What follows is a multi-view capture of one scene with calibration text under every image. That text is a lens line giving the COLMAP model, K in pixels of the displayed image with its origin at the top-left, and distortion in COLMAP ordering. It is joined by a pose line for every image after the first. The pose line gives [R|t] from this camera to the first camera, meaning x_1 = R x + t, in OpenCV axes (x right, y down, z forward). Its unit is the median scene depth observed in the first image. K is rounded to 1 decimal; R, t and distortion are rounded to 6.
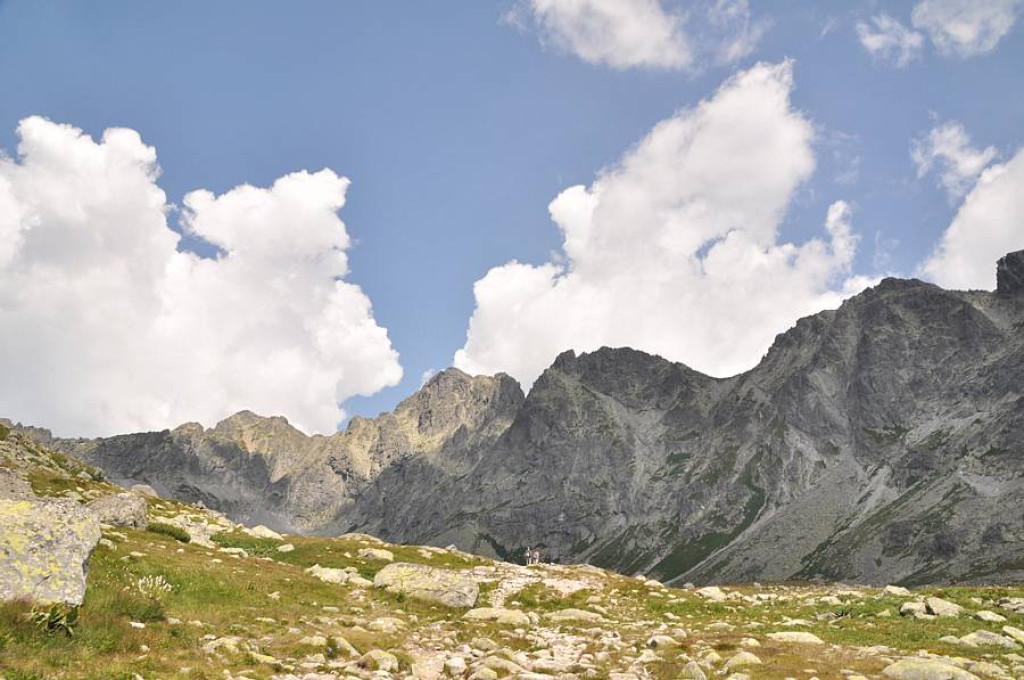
lens RADIAL K [[865.5, 0, 516.3], [0, 865.5, 339.5], [0, 0, 1]] dist [-0.166235, 0.208190]
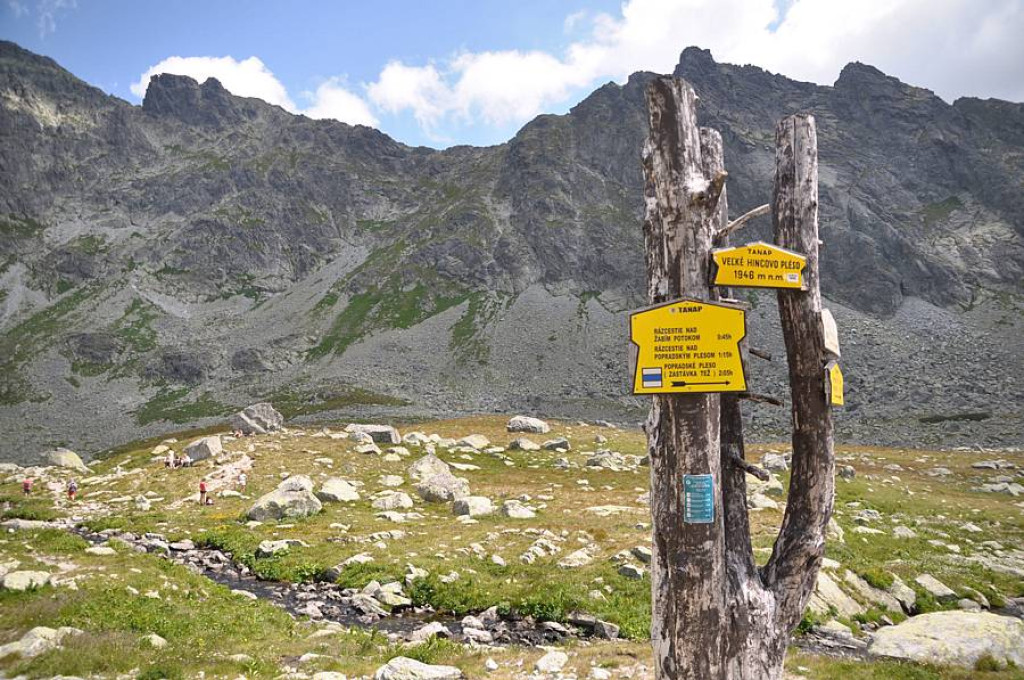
lens RADIAL K [[808.4, 0, 514.8], [0, 808.4, 336.5], [0, 0, 1]] dist [-0.174785, 0.173975]
pose [[0.366185, 0.105385, 0.924555, -0.042797], [-0.279451, 0.960159, 0.001238, 0.067612], [-0.887590, -0.258821, 0.381046, 0.232587]]
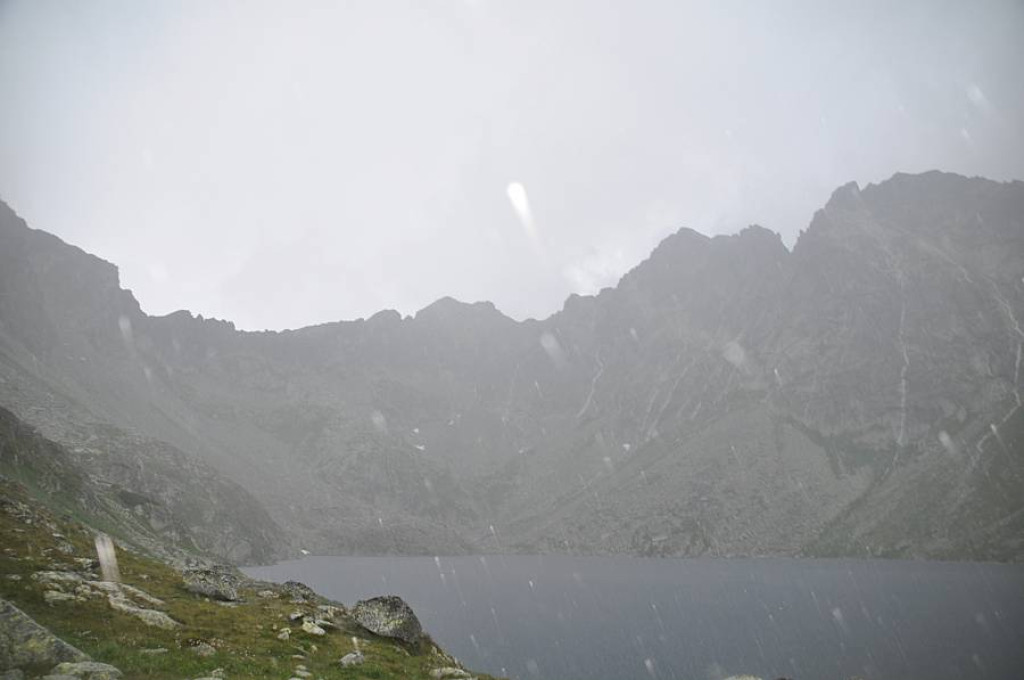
lens RADIAL K [[808.4, 0, 514.8], [0, 808.4, 336.5], [0, 0, 1]] dist [-0.174785, 0.173975]
pose [[0.975845, -0.048620, -0.212985, -0.117222], [0.068925, 0.993647, 0.088967, 0.087300], [0.207306, -0.101498, 0.972997, 0.318640]]
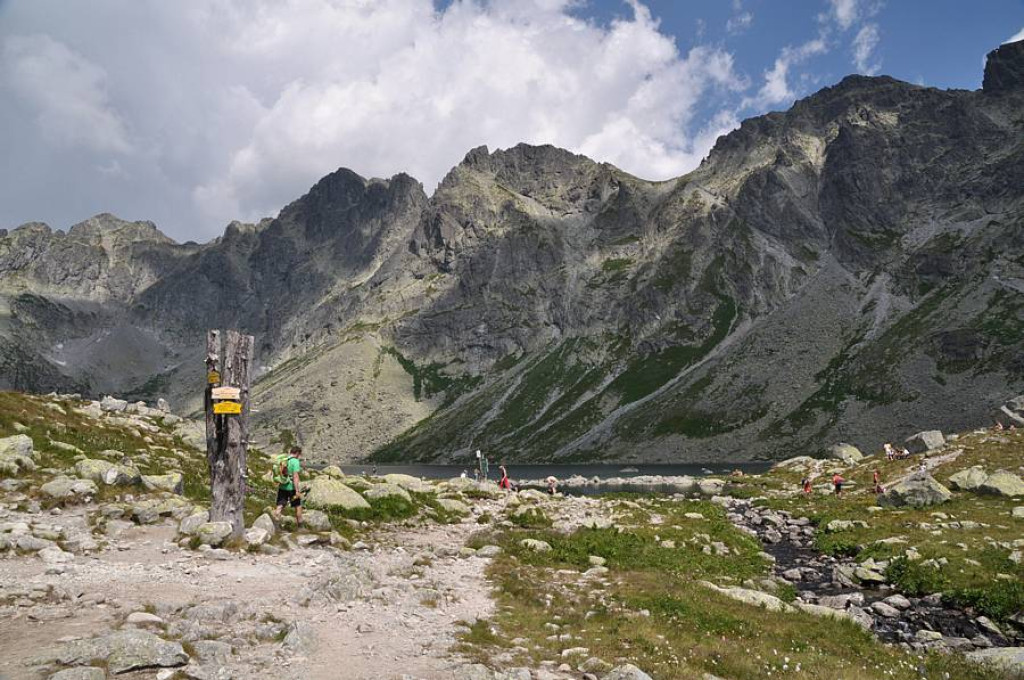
lens RADIAL K [[808.4, 0, 514.8], [0, 808.4, 336.5], [0, 0, 1]] dist [-0.174785, 0.173975]
pose [[0.988145, 0.012750, 0.152993, -0.036921], [-0.041670, 0.981408, 0.187353, 0.064054], [-0.147760, -0.191507, 0.970305, 0.220779]]
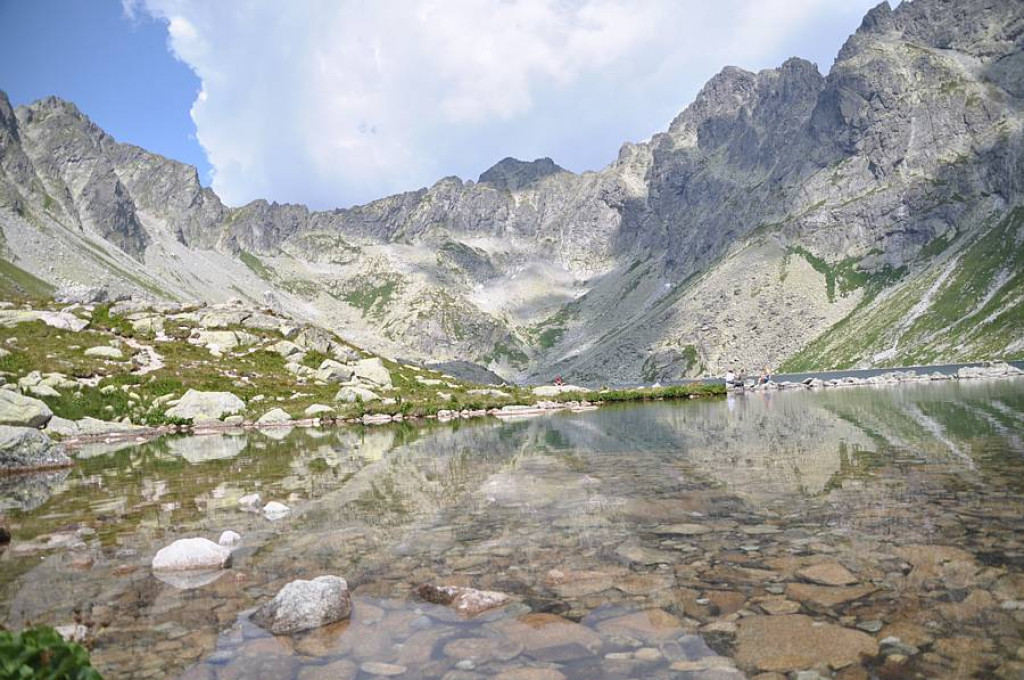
lens RADIAL K [[808.4, 0, 514.8], [0, 808.4, 336.5], [0, 0, 1]] dist [-0.174785, 0.173975]
pose [[0.929590, -0.080733, -0.359646, -0.022600], [0.179380, 0.951467, 0.250065, 0.083361], [0.322003, -0.296971, 0.898956, 0.267468]]
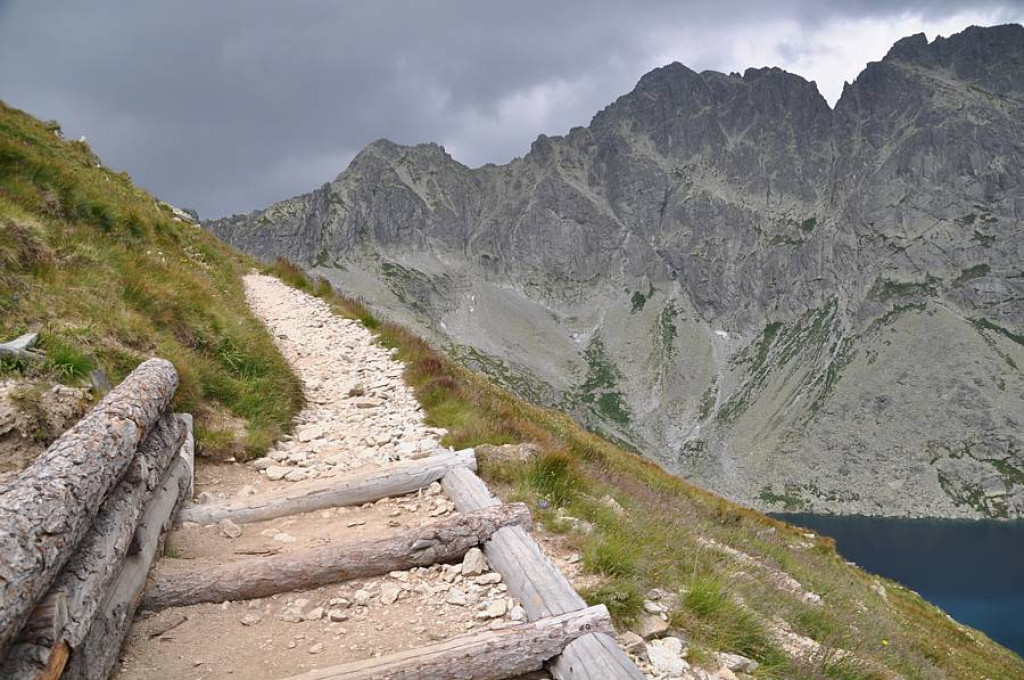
lens RADIAL K [[808.4, 0, 514.8], [0, 808.4, 336.5], [0, 0, 1]] dist [-0.174785, 0.173975]
pose [[0.987015, -0.102193, 0.123928, -0.501115], [0.049316, 0.927046, 0.371689, -0.013474], [-0.152871, -0.360751, 0.920048, 0.484581]]
